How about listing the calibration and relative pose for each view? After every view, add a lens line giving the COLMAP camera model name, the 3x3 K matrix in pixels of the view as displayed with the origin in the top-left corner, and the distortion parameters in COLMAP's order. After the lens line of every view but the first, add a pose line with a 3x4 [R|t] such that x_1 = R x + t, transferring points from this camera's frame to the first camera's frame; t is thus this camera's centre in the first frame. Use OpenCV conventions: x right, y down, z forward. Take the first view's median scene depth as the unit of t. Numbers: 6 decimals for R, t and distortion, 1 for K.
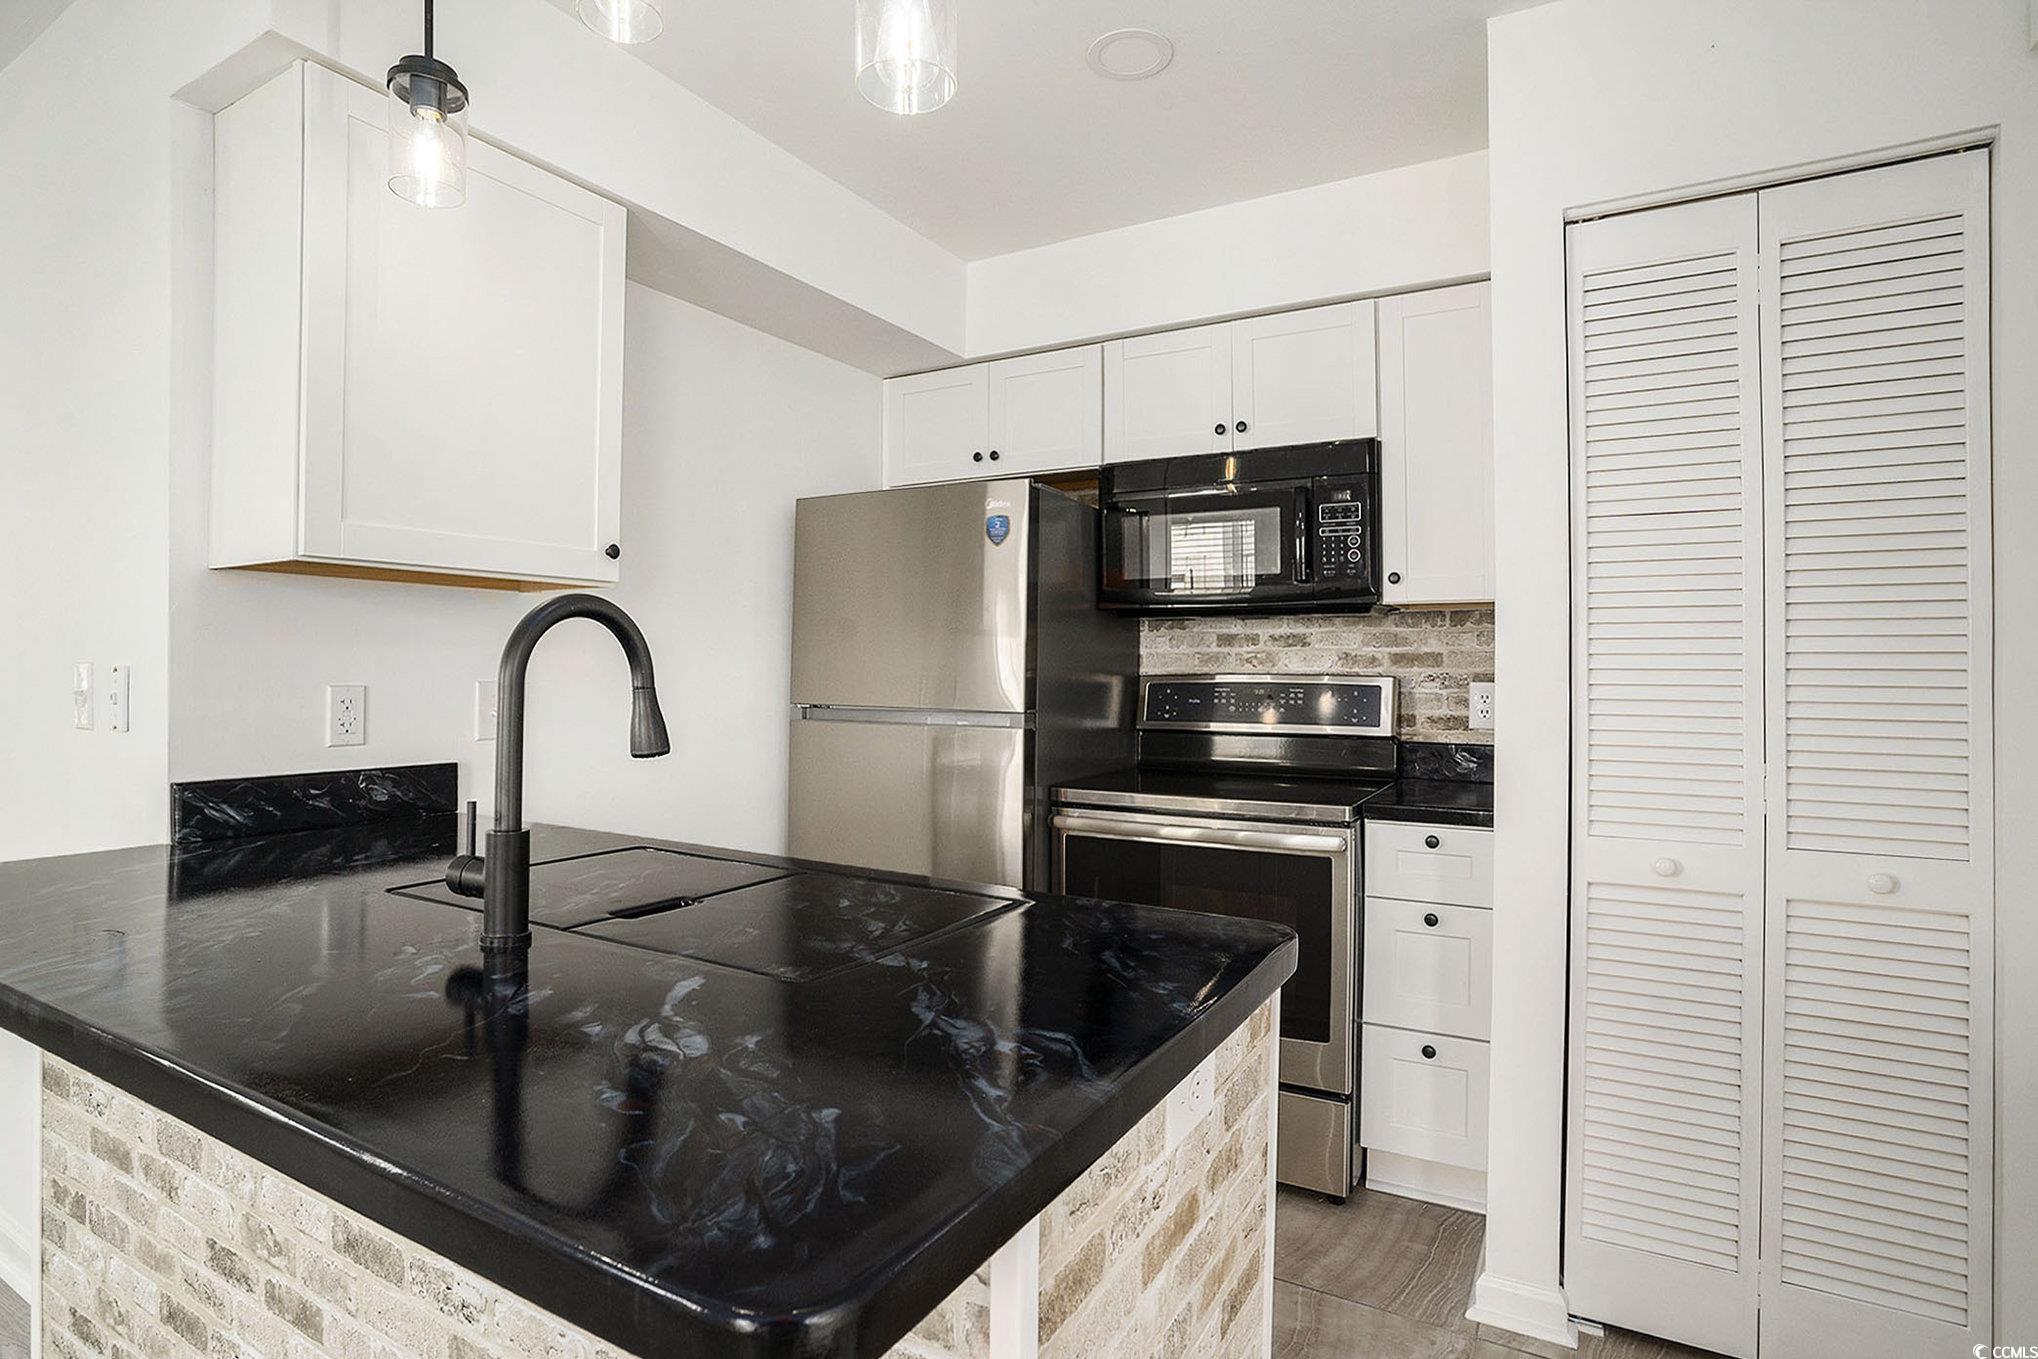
lens RADIAL K [[1032.9, 0, 973.8], [0, 1032.9, 668.7], [0, 0, 1]] dist [-0.059605, 0.040807]
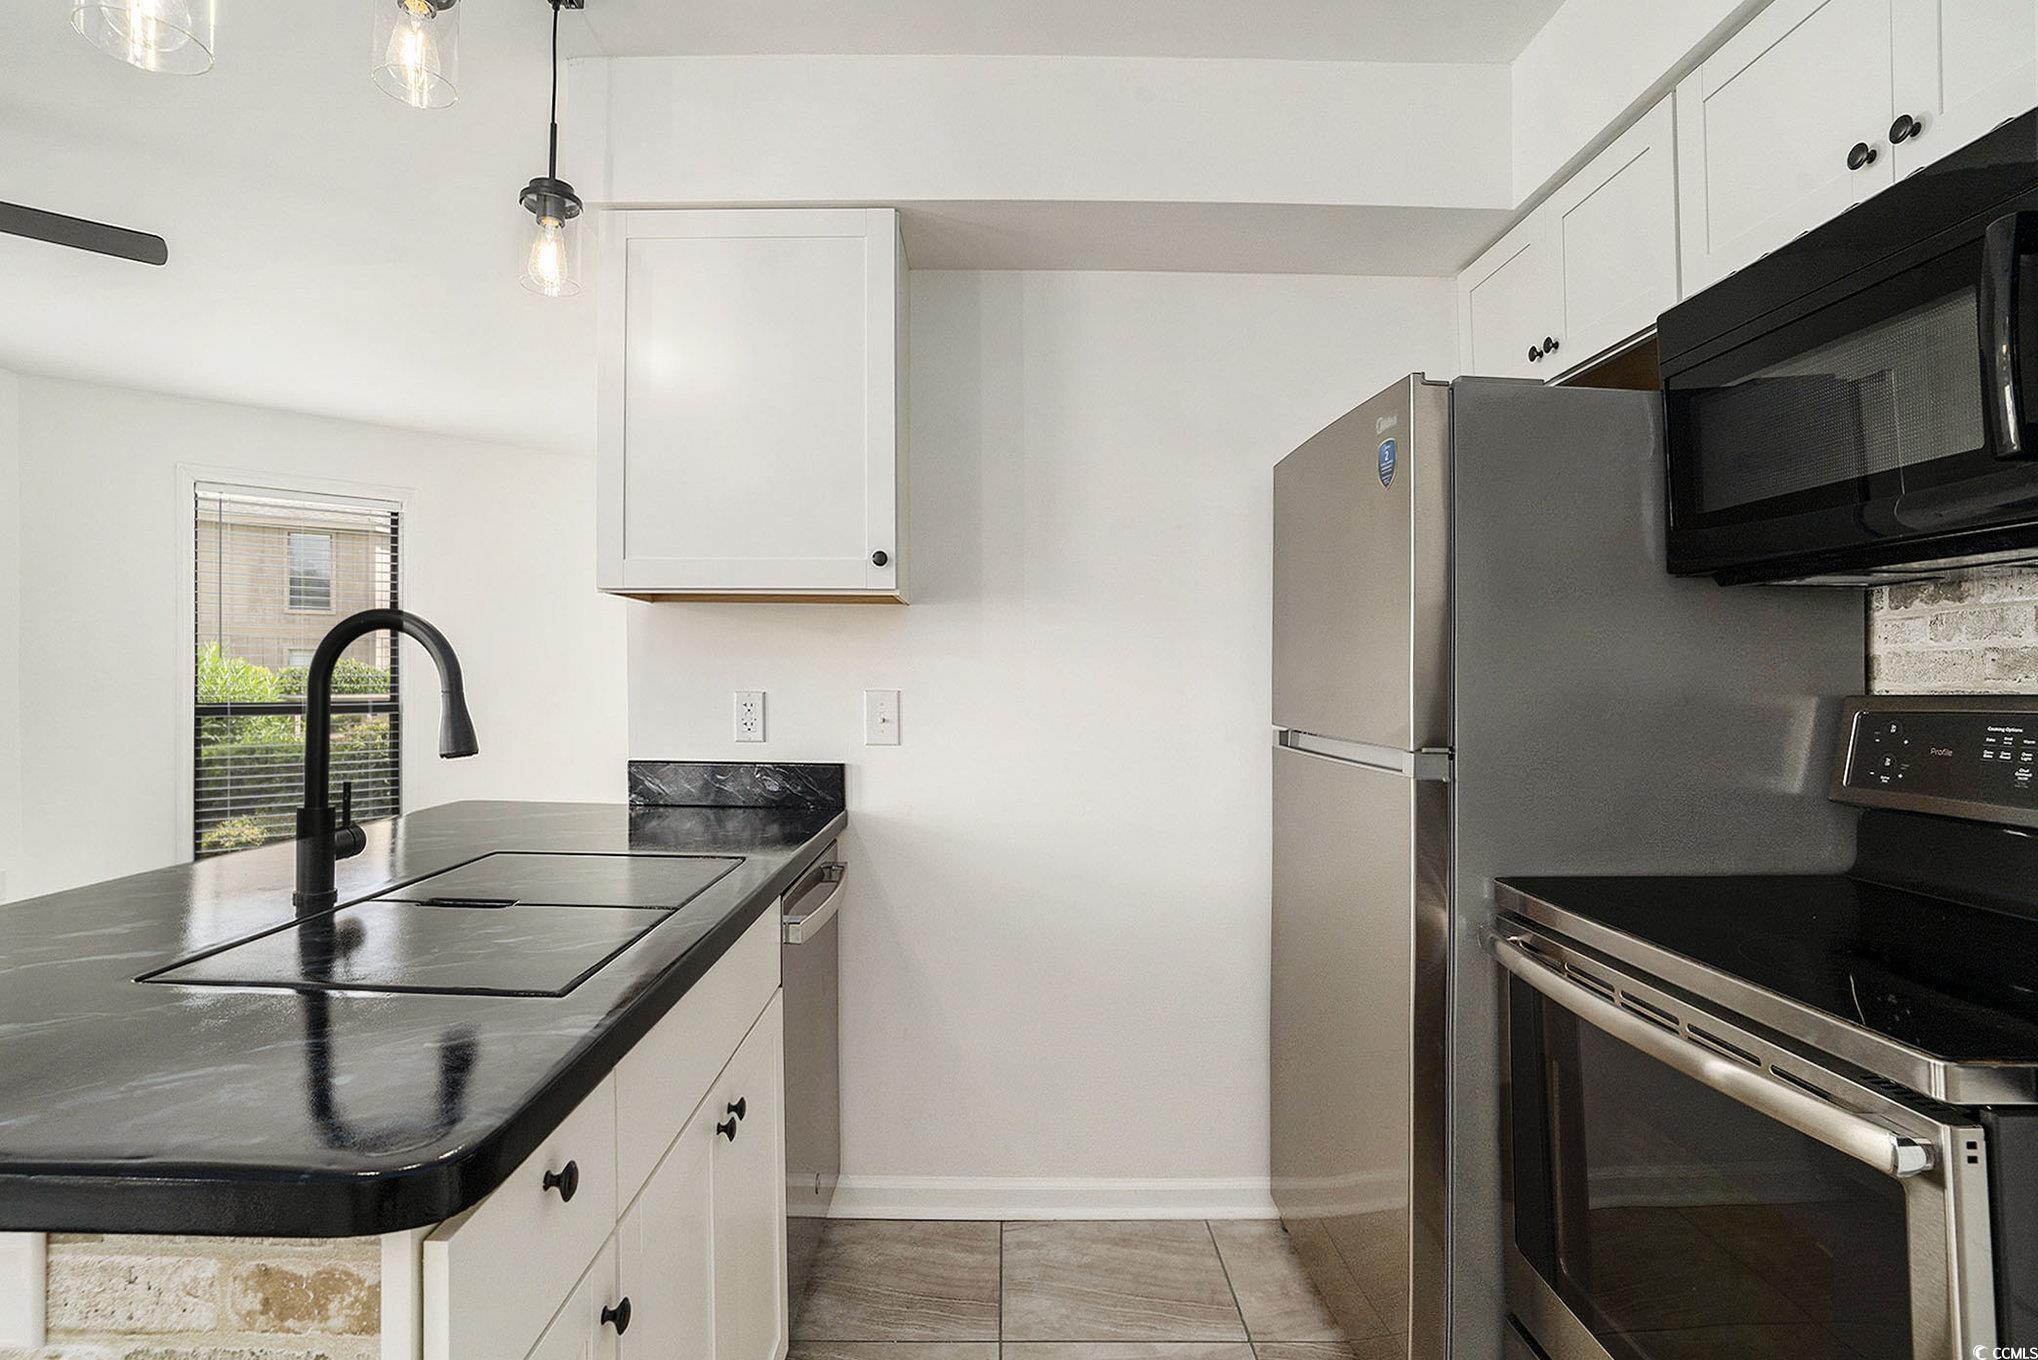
lens RADIAL K [[1012.5, 0, 1004.2], [0, 1012.5, 677.8], [0, 0, 1]] dist [-0.058590, 0.029993]
pose [[0.532045, -0.000916, -0.846716, 0.413504], [-0.005537, 0.999974, -0.004561, 0.002374], [0.846698, 0.007115, 0.532026, 0.454128]]
